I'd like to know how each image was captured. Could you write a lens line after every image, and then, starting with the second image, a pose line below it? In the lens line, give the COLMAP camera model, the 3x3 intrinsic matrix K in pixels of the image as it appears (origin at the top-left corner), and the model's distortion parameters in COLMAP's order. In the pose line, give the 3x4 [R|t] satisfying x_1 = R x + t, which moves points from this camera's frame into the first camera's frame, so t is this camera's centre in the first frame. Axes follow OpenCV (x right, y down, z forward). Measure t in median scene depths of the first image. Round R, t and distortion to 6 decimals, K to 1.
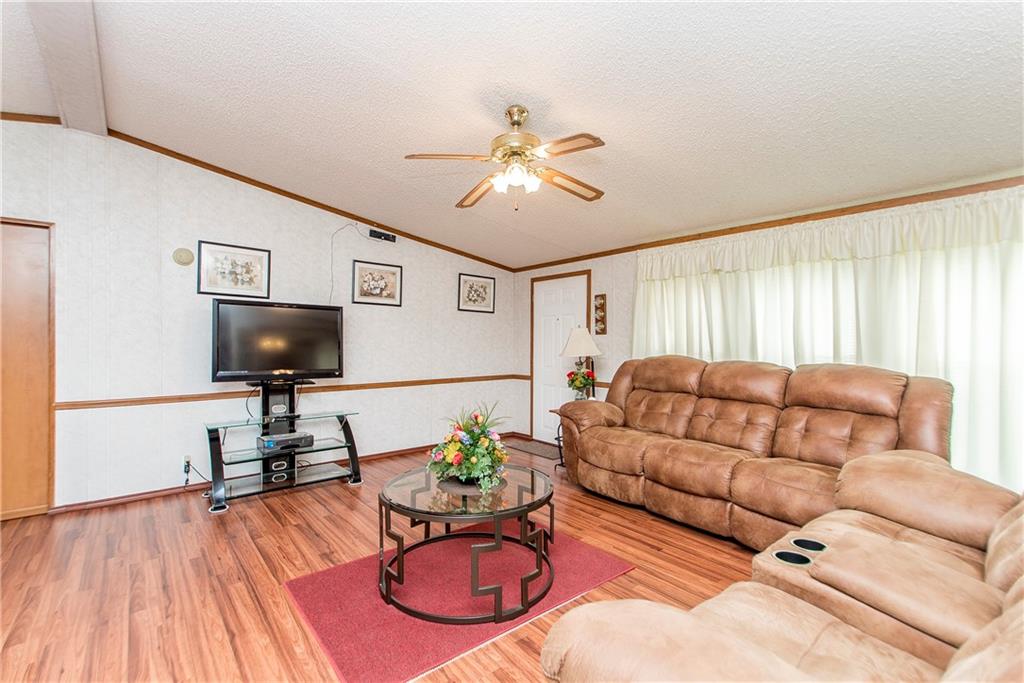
lens RADIAL K [[469.7, 0, 520.8], [0, 469.7, 338.1], [0, 0, 1]] dist [0.020201, -0.006619]
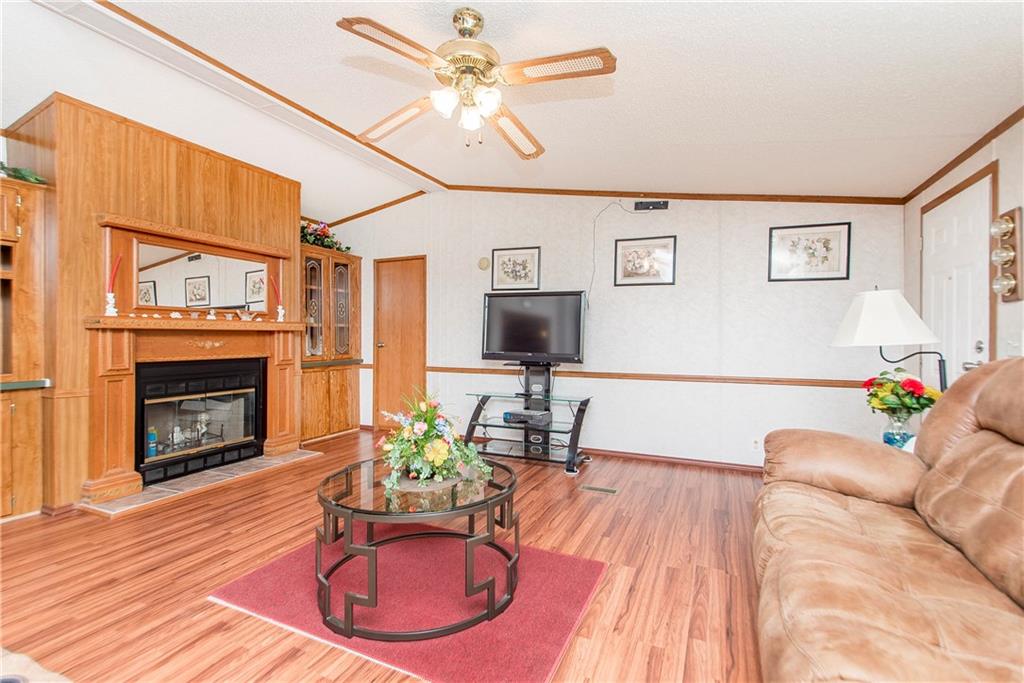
lens RADIAL K [[469.7, 0, 509.4], [0, 469.7, 338.2], [0, 0, 1]] dist [0.020201, -0.006619]
pose [[0.420808, 0.003749, -0.907142, 0.452755], [0.007106, 0.999947, 0.007429, 0.023540], [0.907122, -0.009573, 0.420759, 0.461185]]
